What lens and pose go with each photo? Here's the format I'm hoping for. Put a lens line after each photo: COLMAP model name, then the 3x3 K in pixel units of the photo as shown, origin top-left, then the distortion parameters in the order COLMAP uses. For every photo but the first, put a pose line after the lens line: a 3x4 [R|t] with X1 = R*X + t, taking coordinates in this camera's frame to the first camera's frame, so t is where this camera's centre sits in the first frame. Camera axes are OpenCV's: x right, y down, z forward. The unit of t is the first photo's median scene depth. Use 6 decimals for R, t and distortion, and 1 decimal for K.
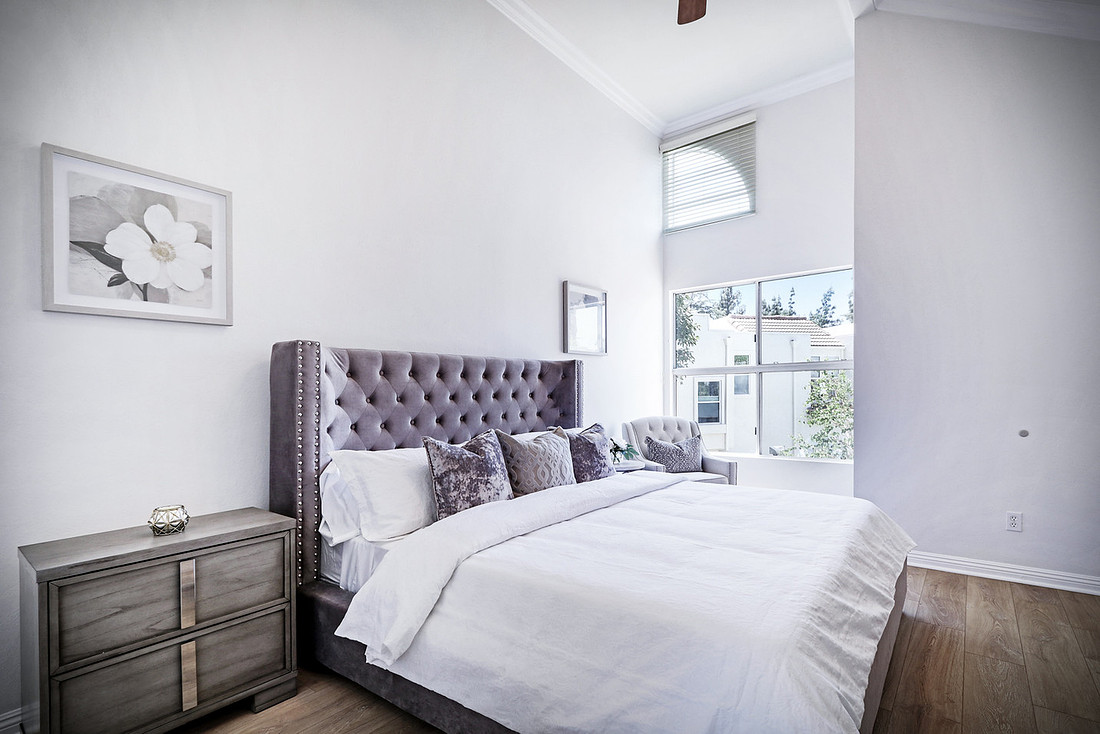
lens RADIAL K [[537.8, 0, 552.7], [0, 537.8, 392.9], [0, 0, 1]] dist [0.001363, 0.000068]
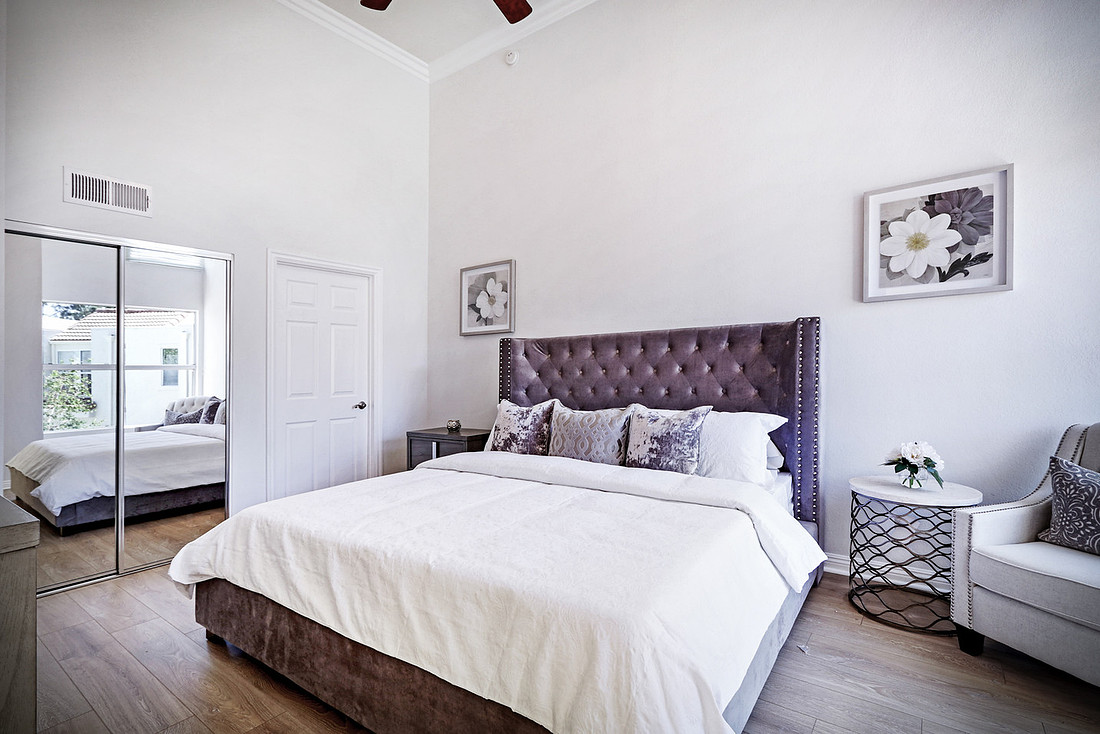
lens RADIAL K [[524.9, 0, 550.0], [0, 524.9, 367.0], [0, 0, 1]] dist [0.002929, 0.000119]
pose [[0.019902, 0.010665, -0.999745, 1.276588], [0.022994, 0.999674, 0.011122, -0.022018], [0.999537, -0.023210, 0.019651, 1.149232]]
